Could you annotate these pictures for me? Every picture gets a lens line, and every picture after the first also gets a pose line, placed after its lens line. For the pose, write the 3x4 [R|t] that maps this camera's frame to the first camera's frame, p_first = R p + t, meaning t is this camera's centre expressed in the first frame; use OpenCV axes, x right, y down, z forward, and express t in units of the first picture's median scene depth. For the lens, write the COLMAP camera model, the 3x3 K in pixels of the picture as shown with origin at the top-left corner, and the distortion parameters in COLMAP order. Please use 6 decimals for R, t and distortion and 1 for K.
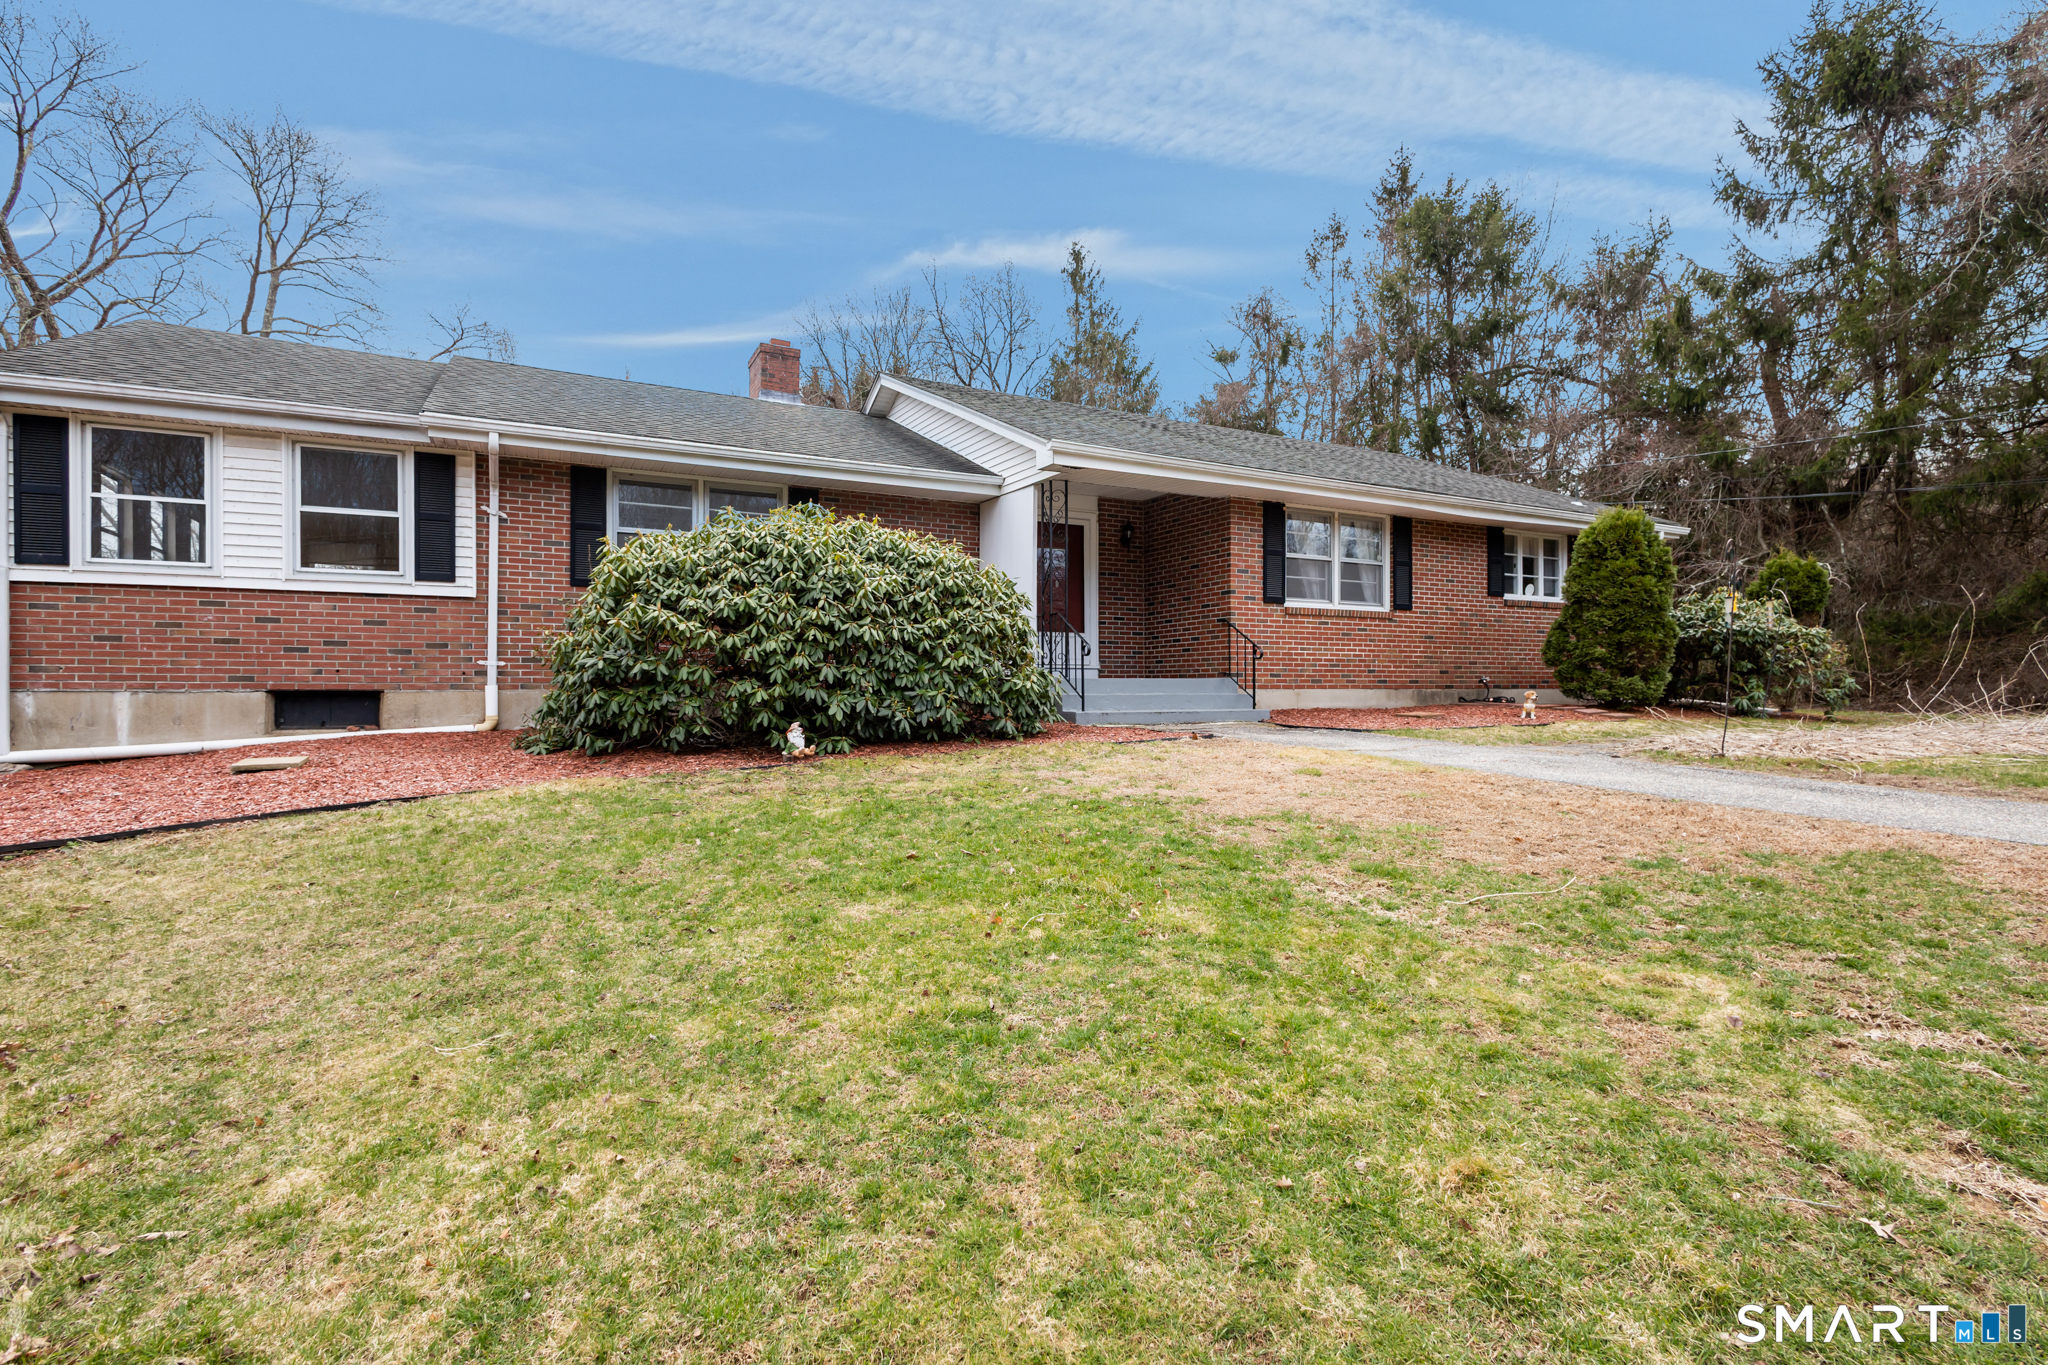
lens RADIAL K [[946.1, 0, 1030.6], [0, 946.1, 666.8], [0, 0, 1]] dist [0.006305, -0.000226]
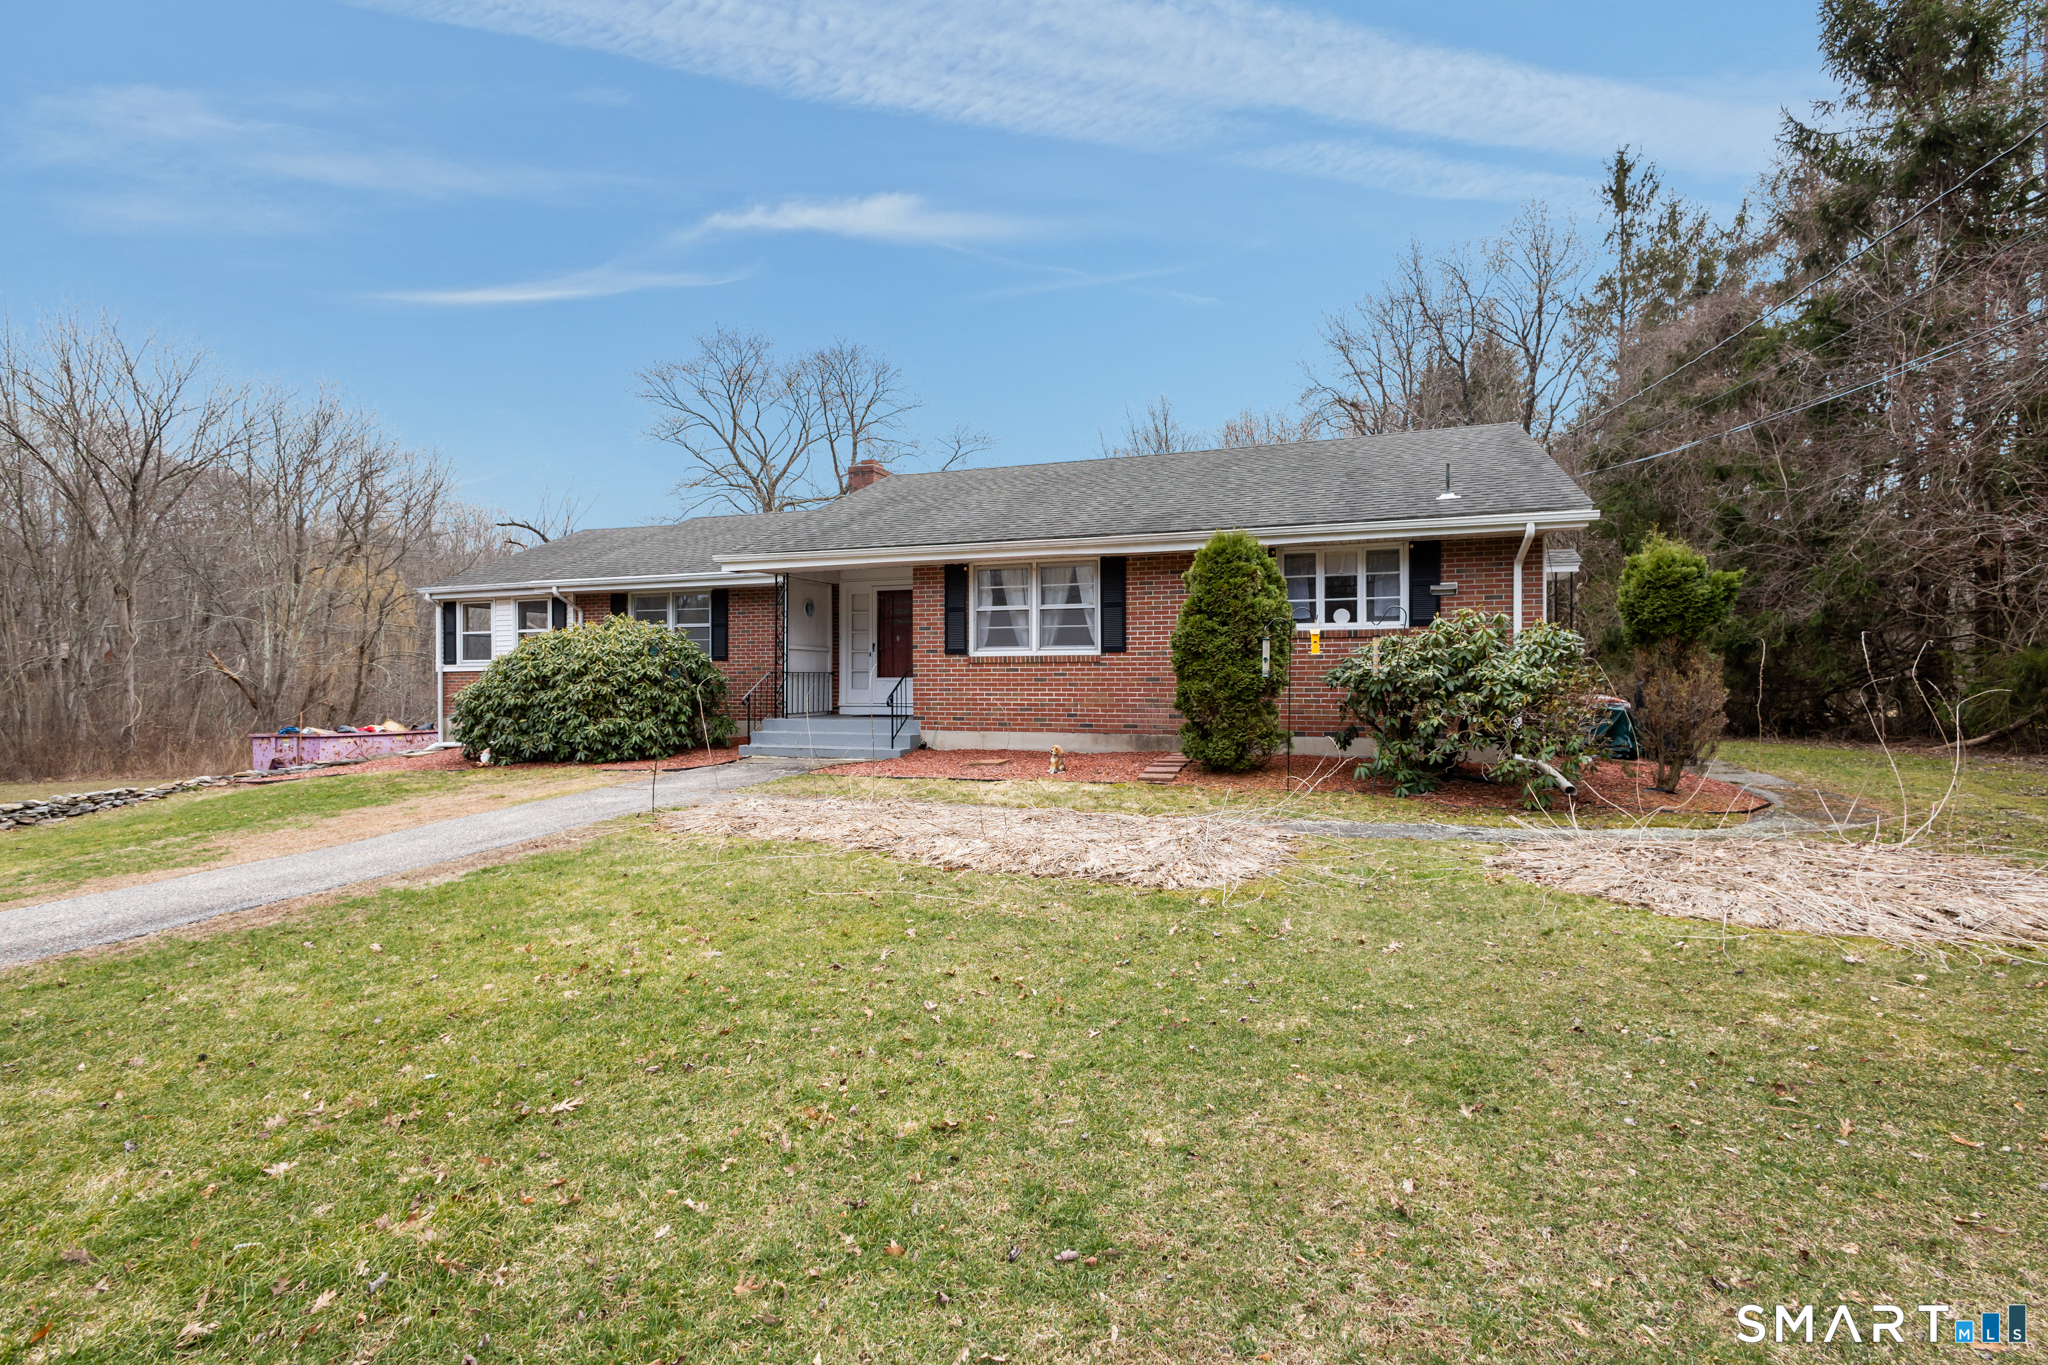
lens RADIAL K [[981.6, 0, 1027.0], [0, 981.6, 643.7], [0, 0, 1]] dist [0.004738, 0.000356]
pose [[0.678160, -0.033366, -0.734156, 1.213514], [0.013915, 0.999373, -0.032566, -0.042002], [0.734783, 0.011870, 0.678199, 0.281984]]
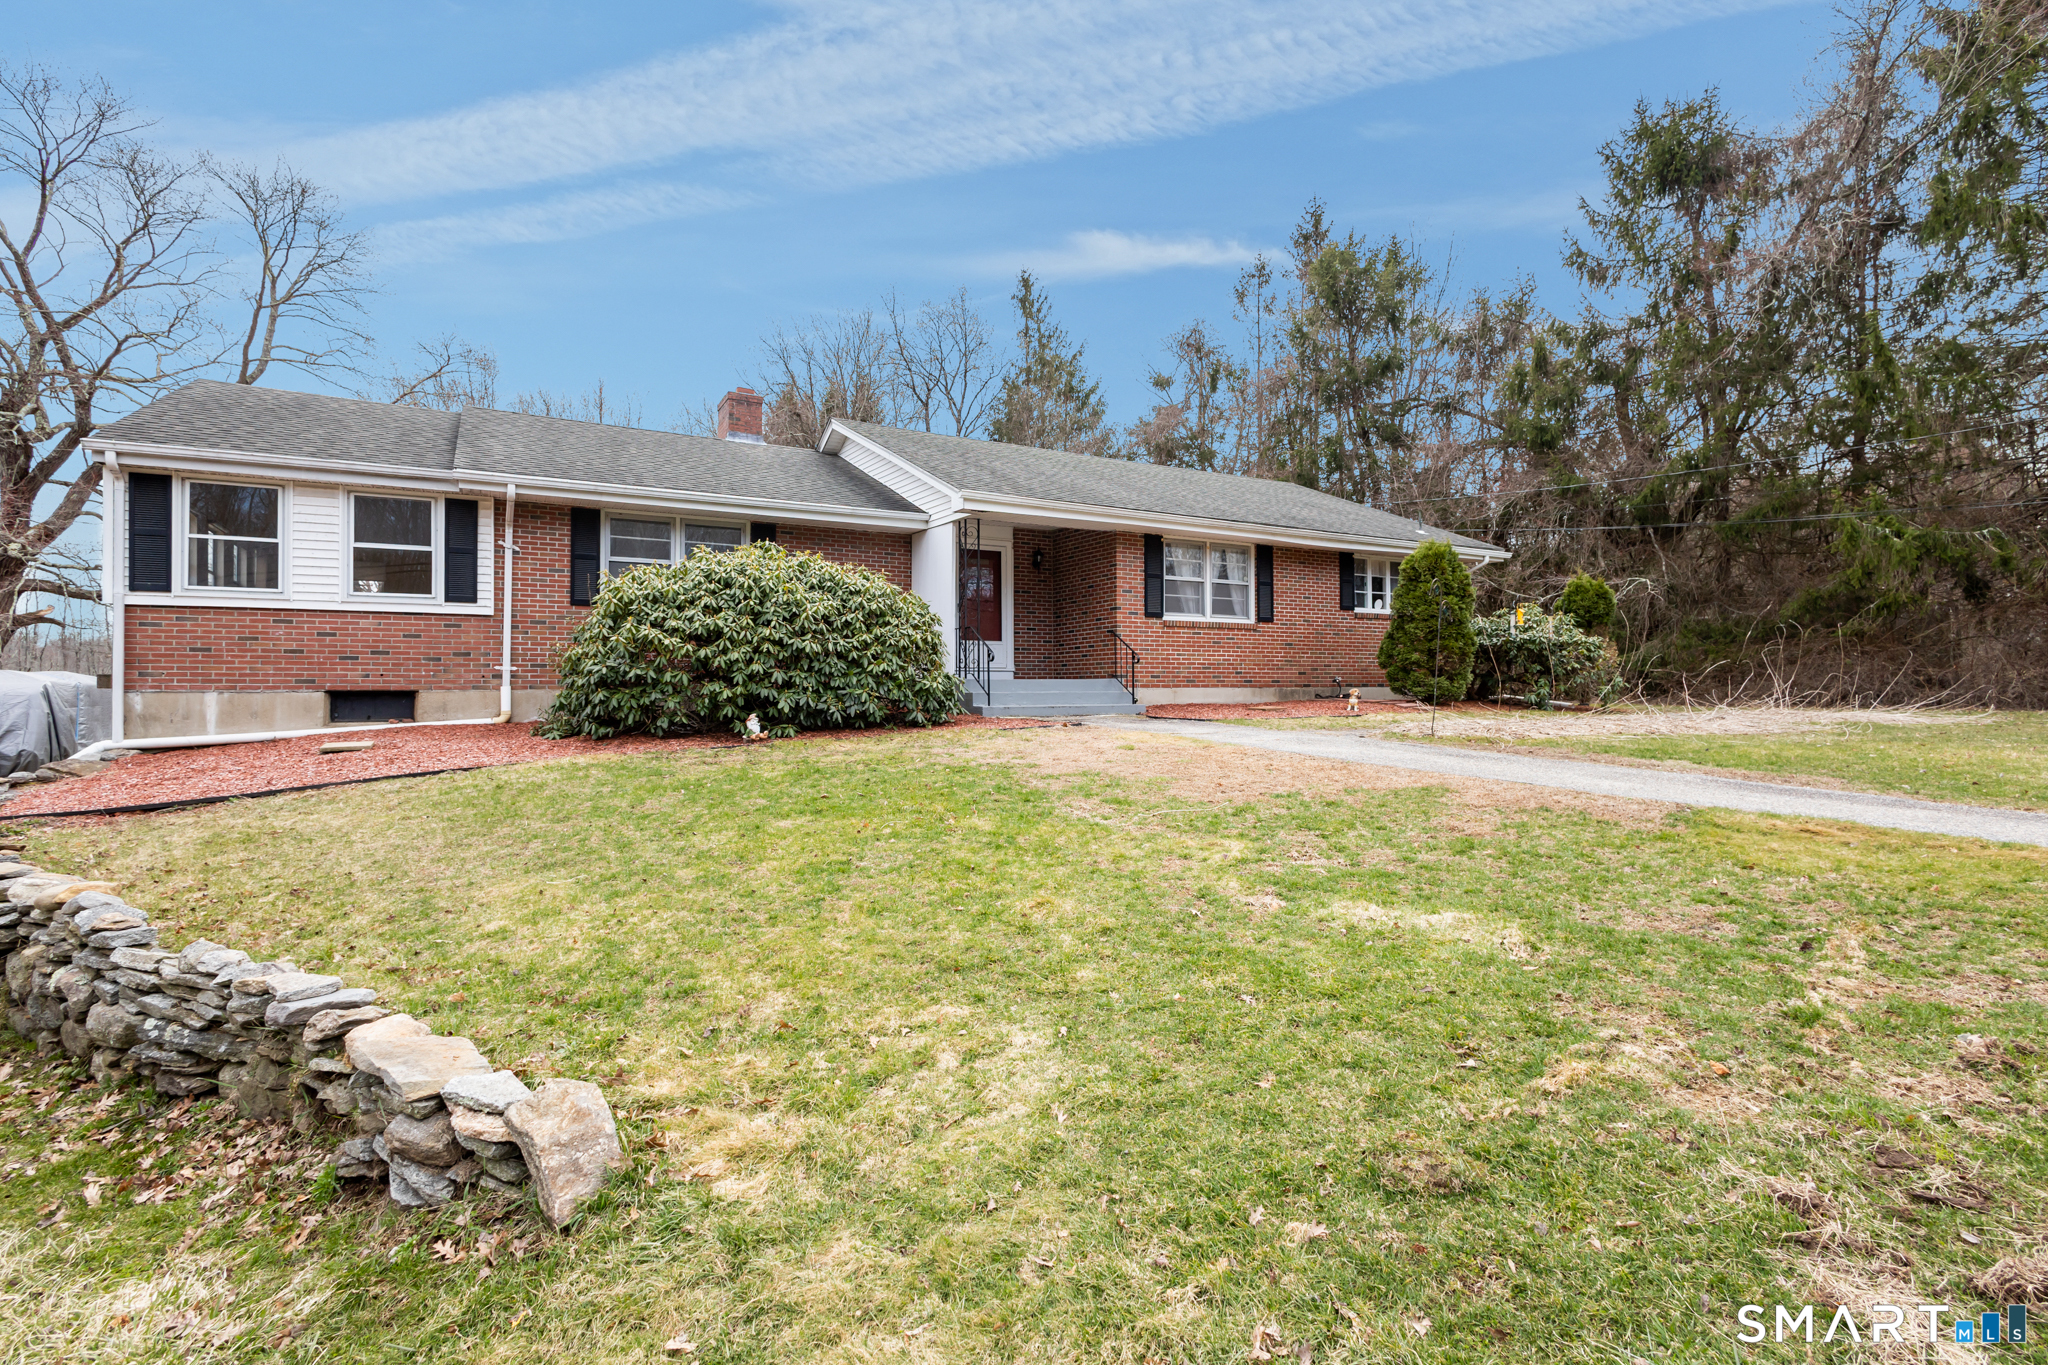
lens RADIAL K [[927.8, 0, 1032.3], [0, 927.8, 656.6], [0, 0, 1]] dist [0.008219, -0.000178]
pose [[0.999273, -0.000810, 0.038122, 0.057170], [0.001211, 0.999944, -0.010508, -0.004484], [-0.038111, 0.010547, 0.999218, -0.193629]]
